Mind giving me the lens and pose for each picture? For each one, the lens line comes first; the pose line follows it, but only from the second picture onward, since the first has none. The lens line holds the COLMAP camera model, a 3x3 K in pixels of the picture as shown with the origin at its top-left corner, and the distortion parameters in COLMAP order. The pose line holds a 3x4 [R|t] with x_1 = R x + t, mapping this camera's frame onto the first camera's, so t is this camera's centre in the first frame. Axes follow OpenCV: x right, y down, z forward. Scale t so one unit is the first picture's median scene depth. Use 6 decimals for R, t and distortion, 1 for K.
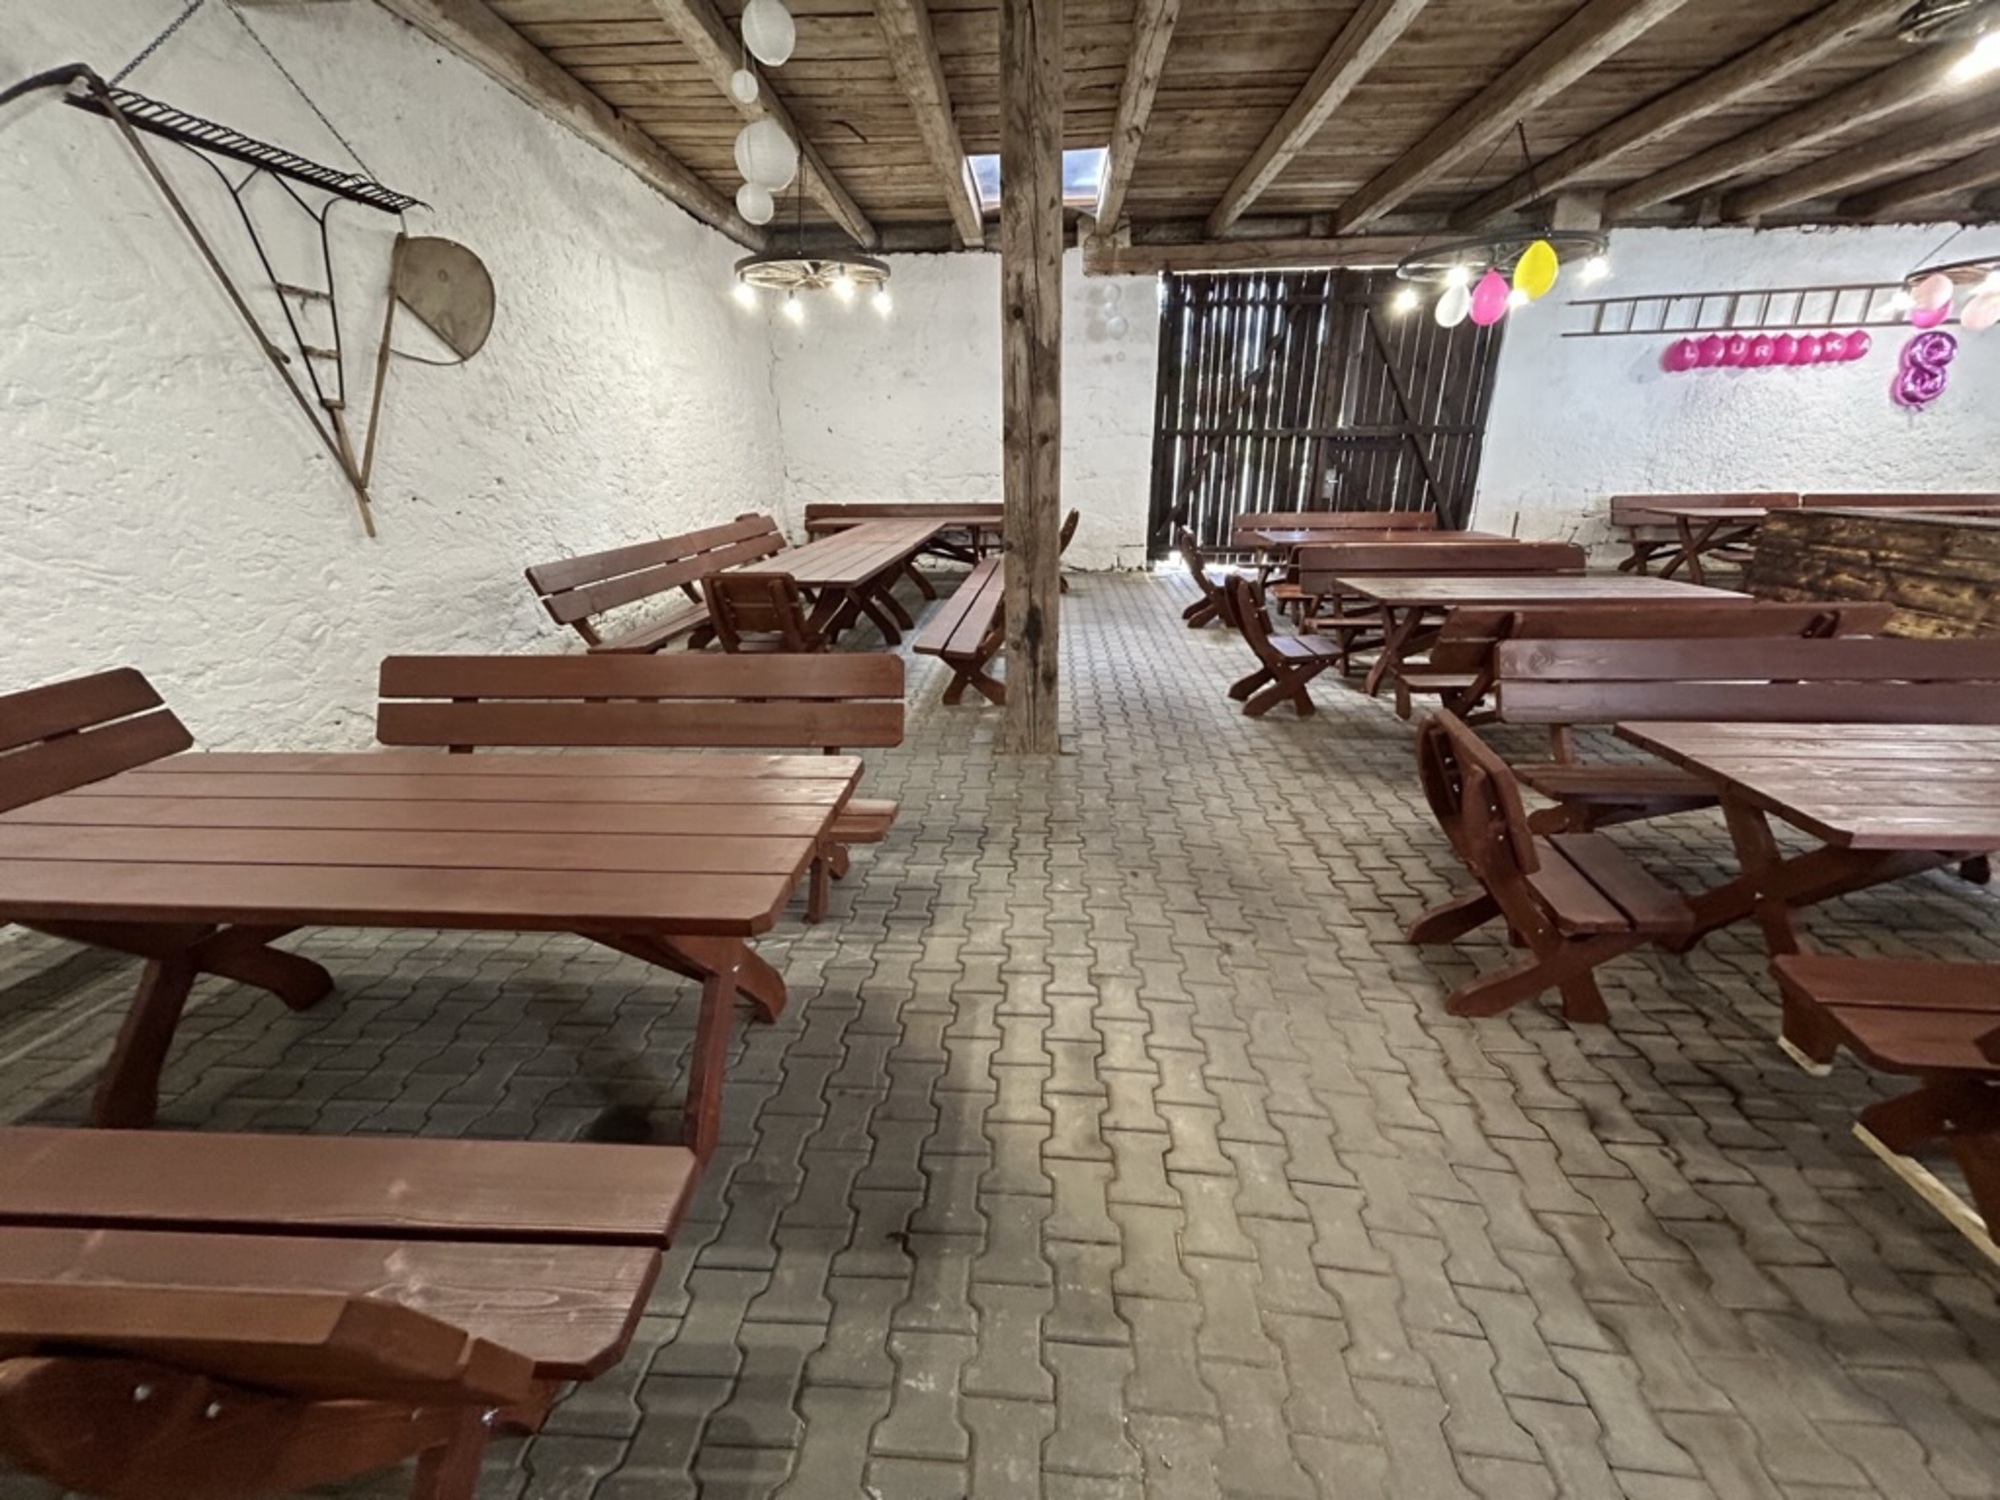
lens RADIAL K [[803.9, 0, 999.1], [0, 803.9, 749.6], [0, 0, 1]] dist [-0.002194, 0.001010]
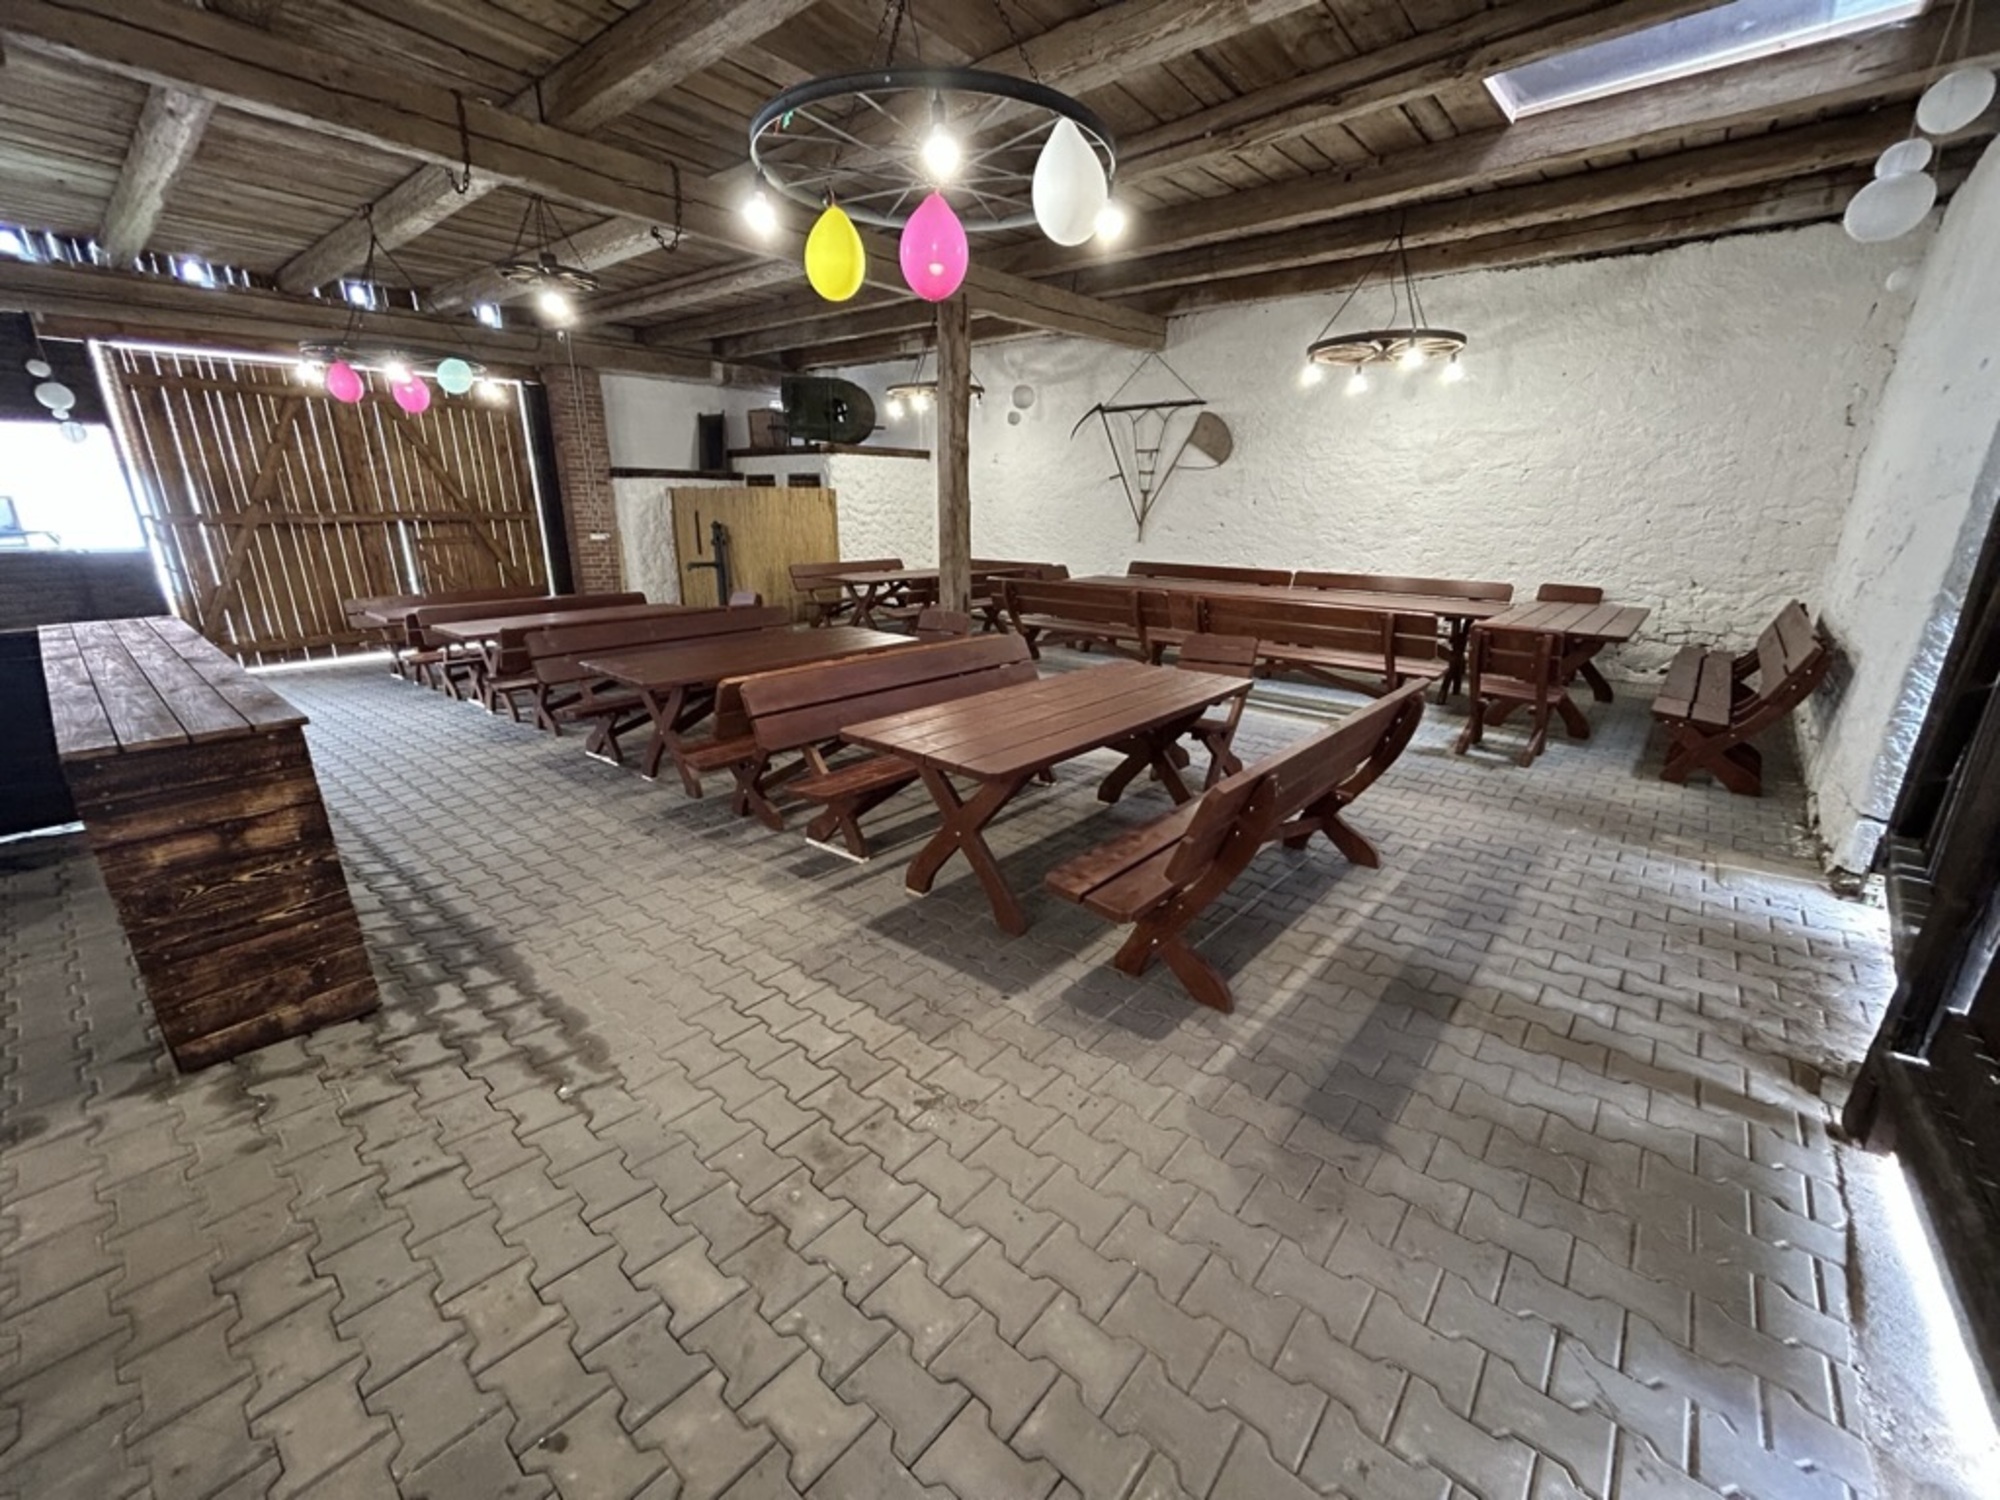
lens RADIAL K [[803.9, 0, 1002.3], [0, 803.9, 748.9], [0, 0, 1]] dist [-0.002194, 0.001010]
pose [[-0.600991, 0.244417, -0.760966, 1.264145], [-0.274128, 0.831308, 0.483509, -0.670291], [0.750775, 0.499187, -0.432608, 1.700038]]
